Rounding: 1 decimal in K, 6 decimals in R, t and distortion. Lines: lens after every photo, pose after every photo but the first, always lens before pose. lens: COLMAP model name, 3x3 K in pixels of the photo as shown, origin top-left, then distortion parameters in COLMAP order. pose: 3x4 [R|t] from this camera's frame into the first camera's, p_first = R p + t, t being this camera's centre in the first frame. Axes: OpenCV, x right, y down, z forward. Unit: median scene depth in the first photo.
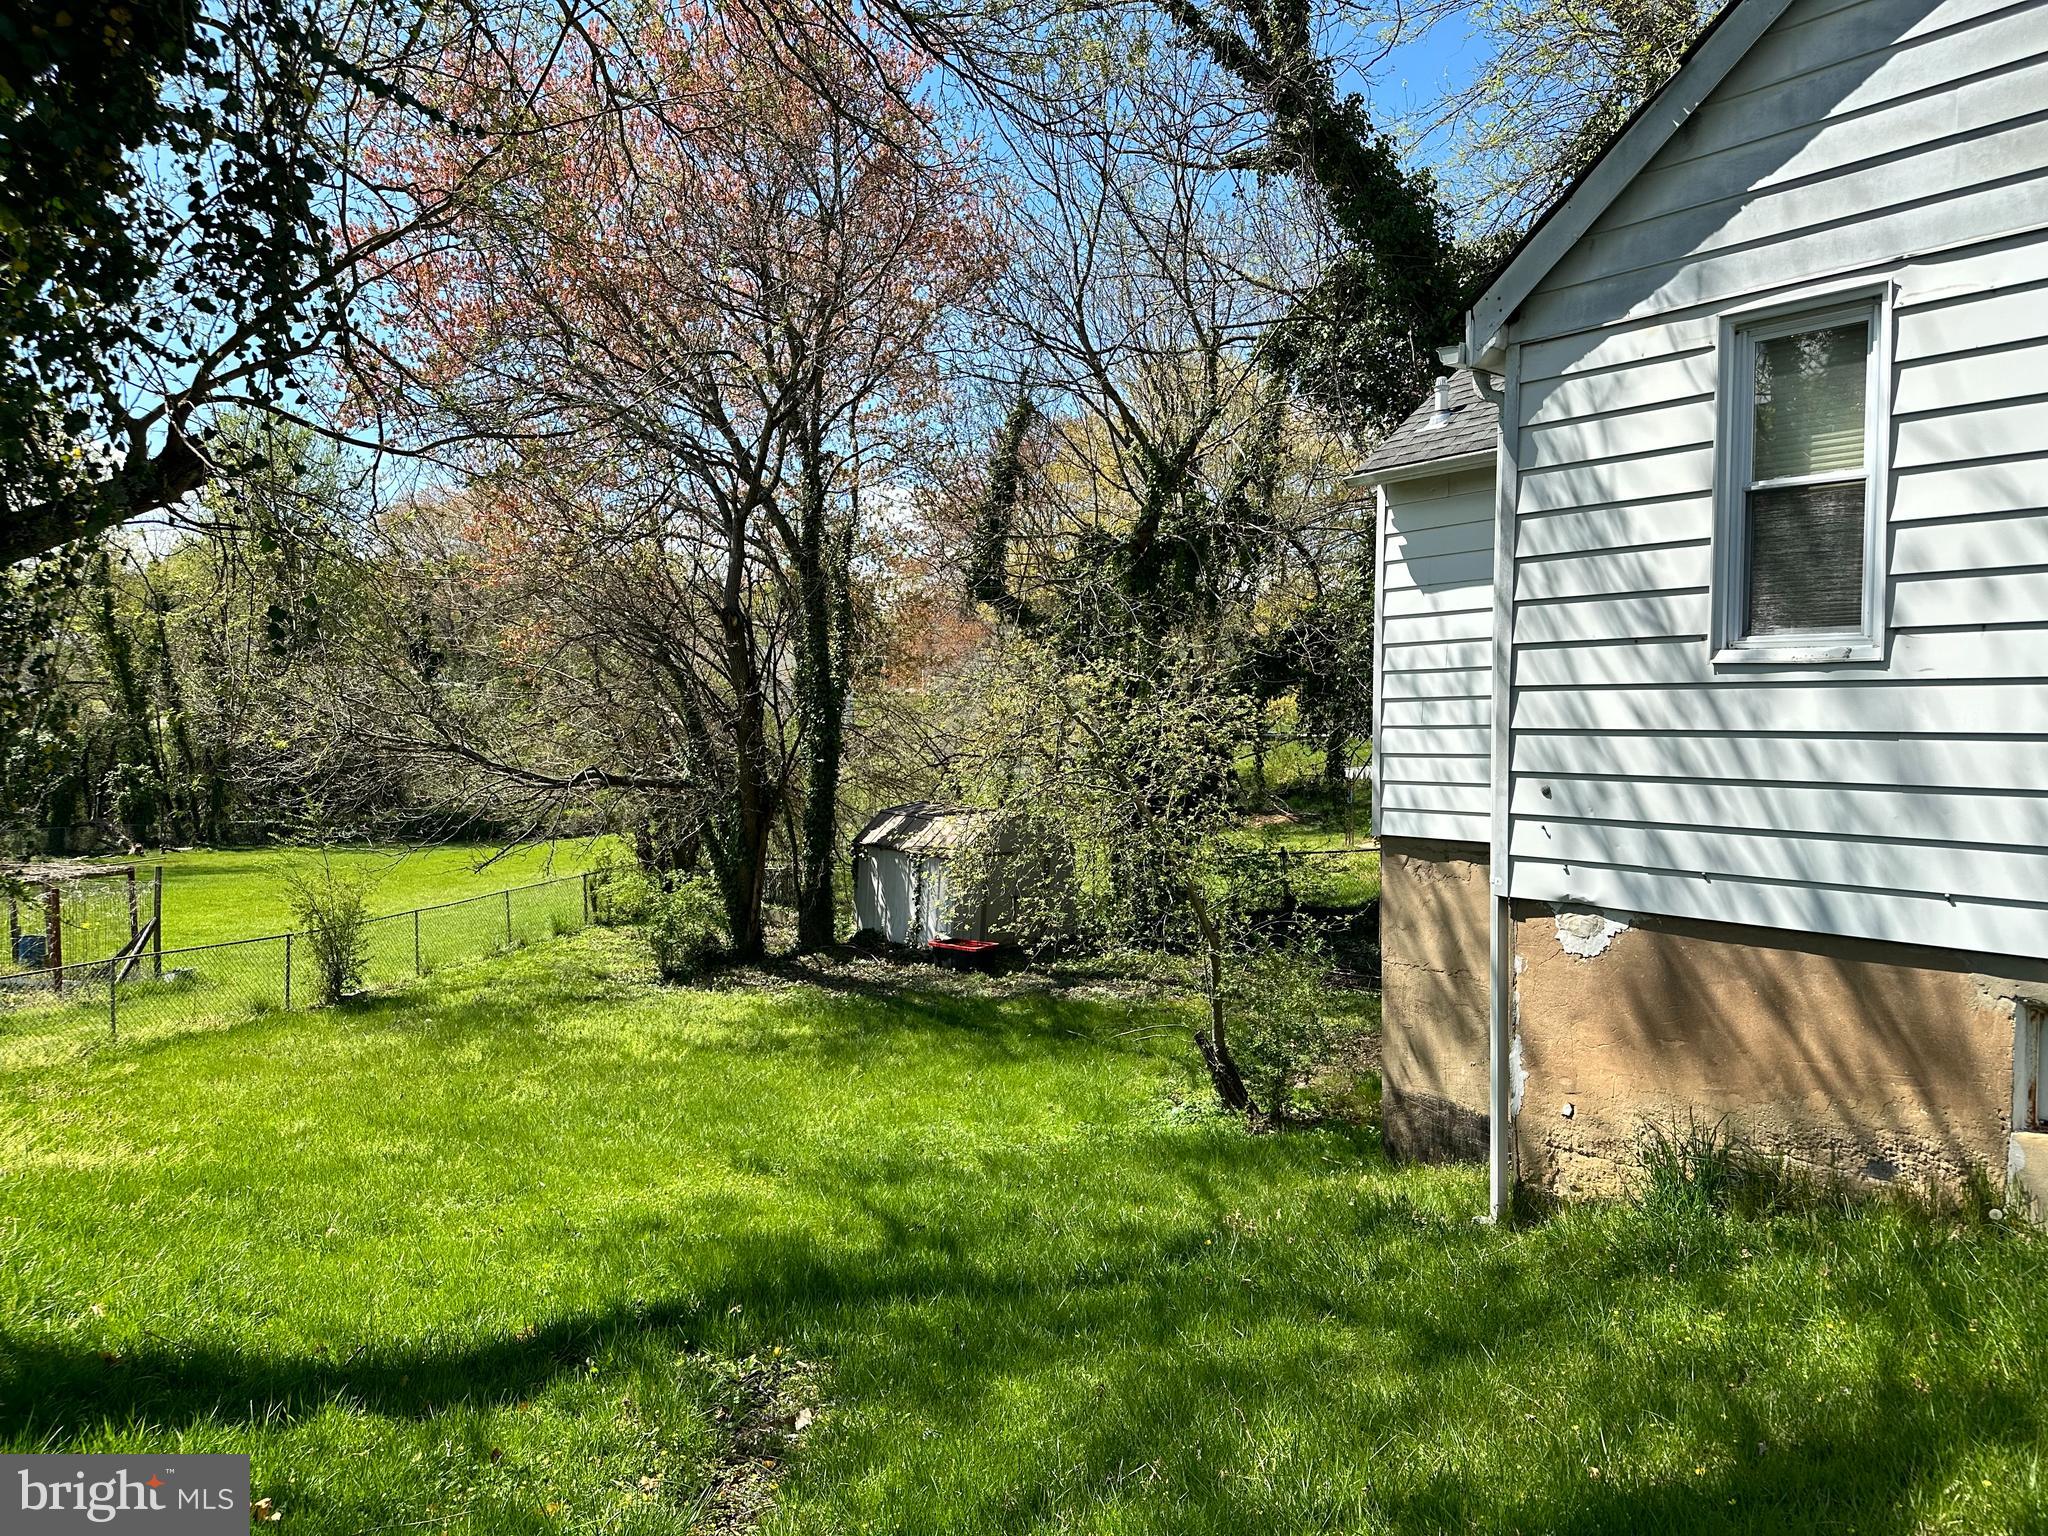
lens RADIAL K [[1439.8, 0, 1007.0], [0, 1439.8, 764.4], [0, 0, 1]] dist [0.039891, -0.048549]
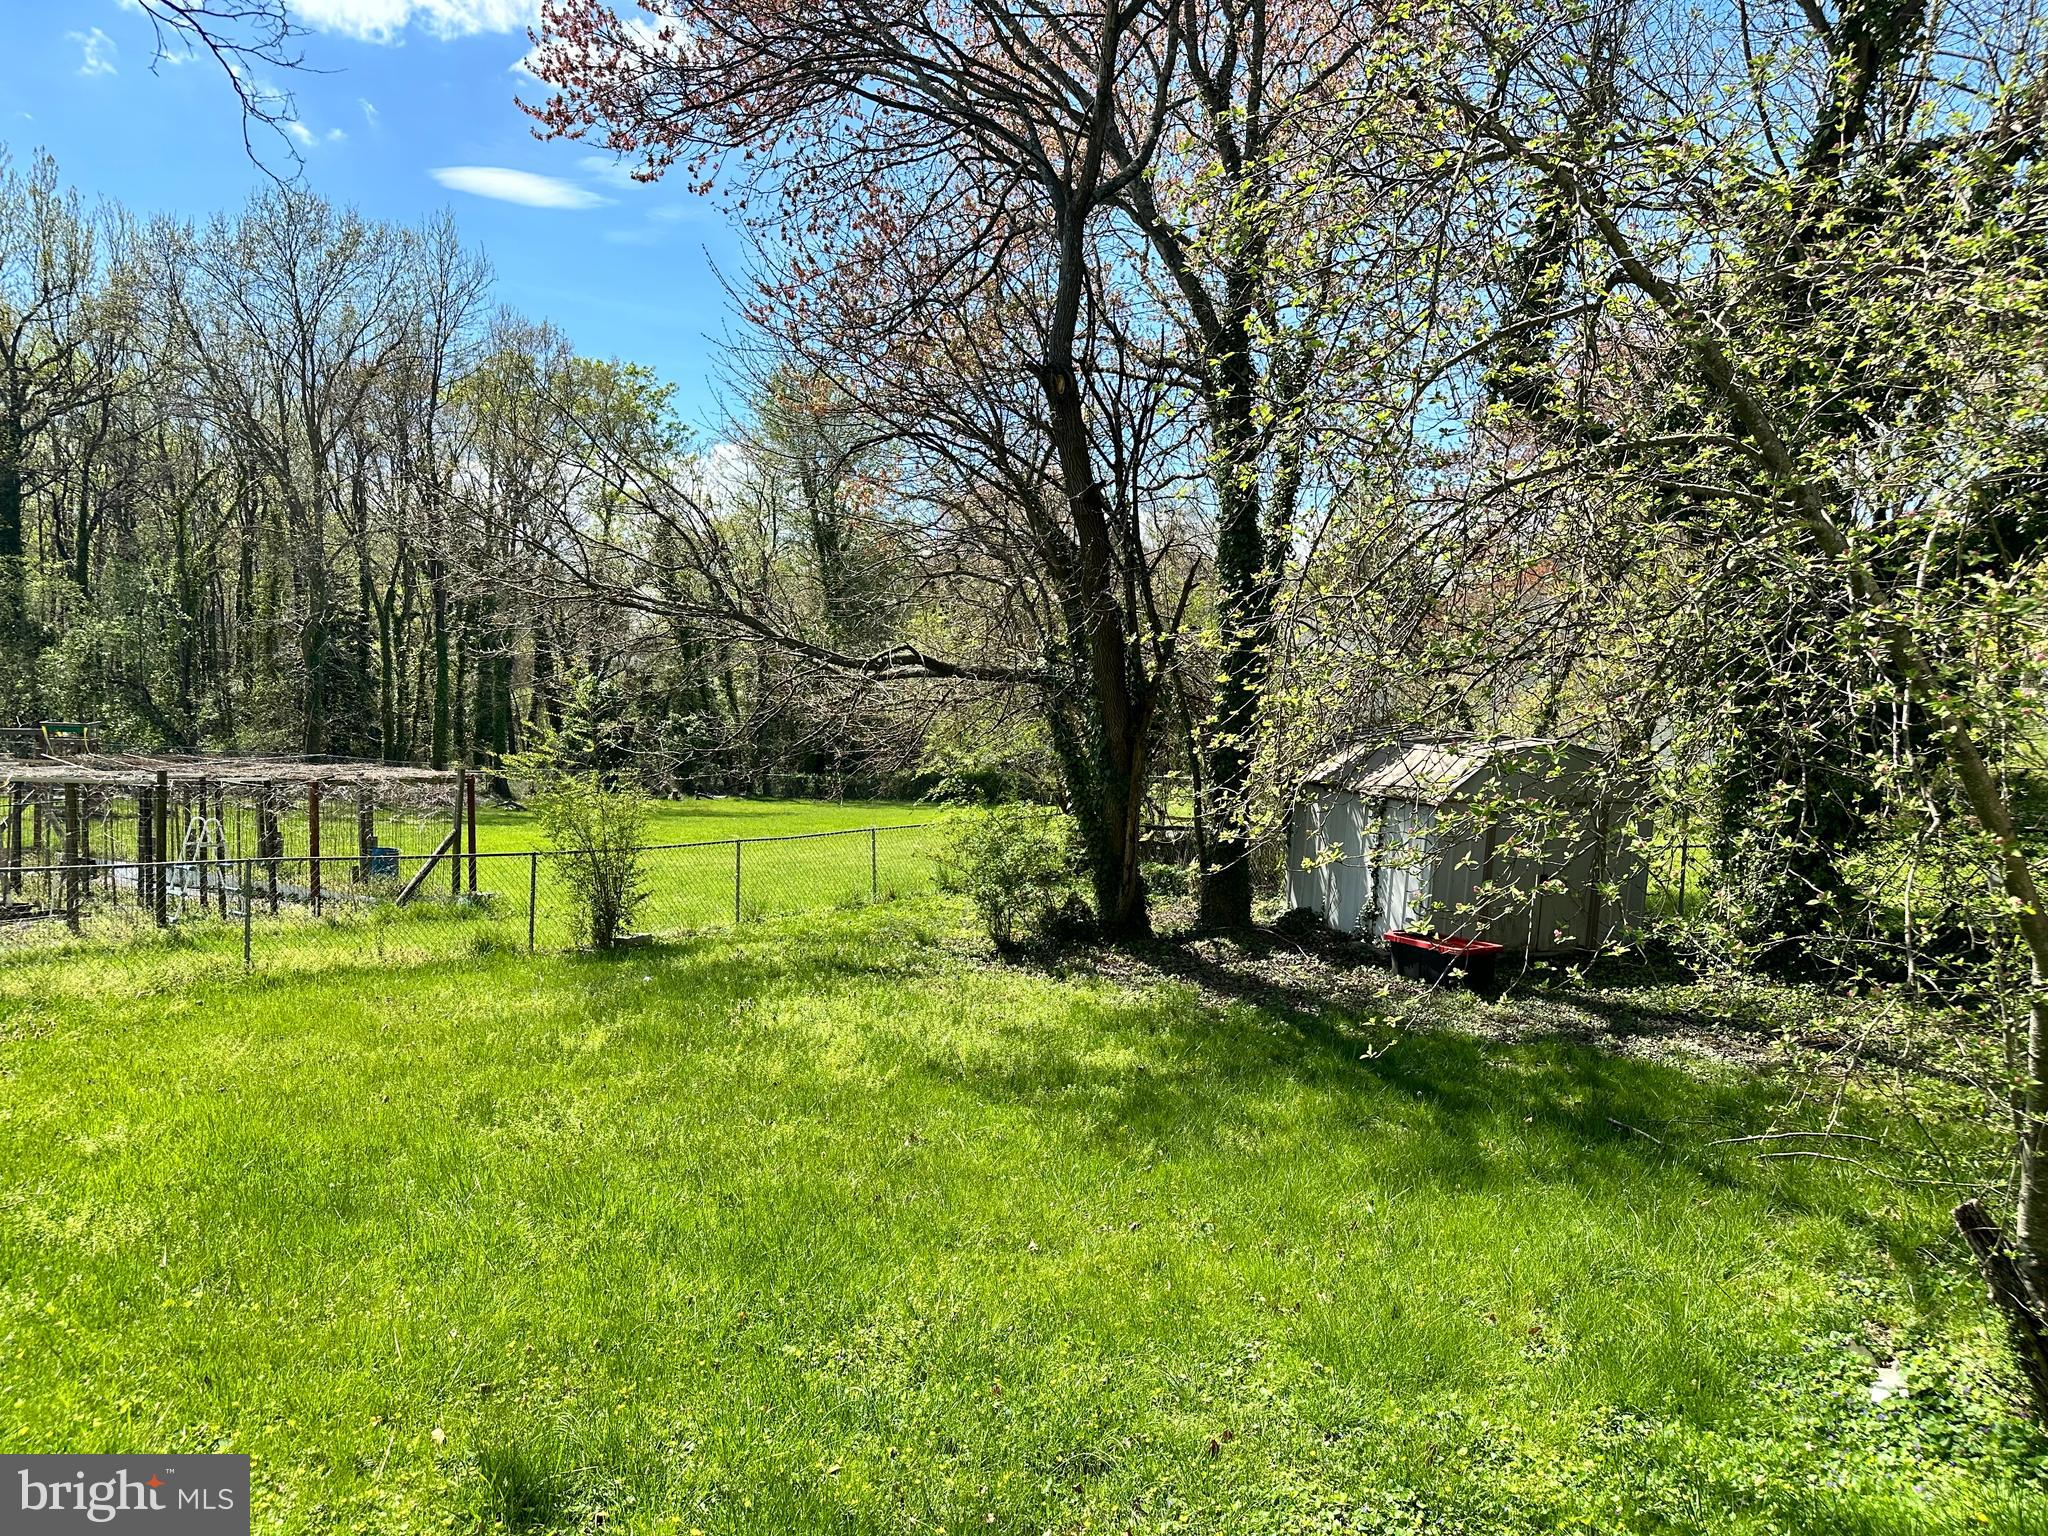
lens RADIAL K [[1439.8, 0, 963.1], [0, 1439.8, 749.3], [0, 0, 1]] dist [0.039891, -0.048549]
pose [[0.913735, 0.029916, -0.405207, 0.028654], [-0.031807, 0.999492, 0.002066, 0.046102], [0.405063, 0.011001, 0.914223, 0.344103]]
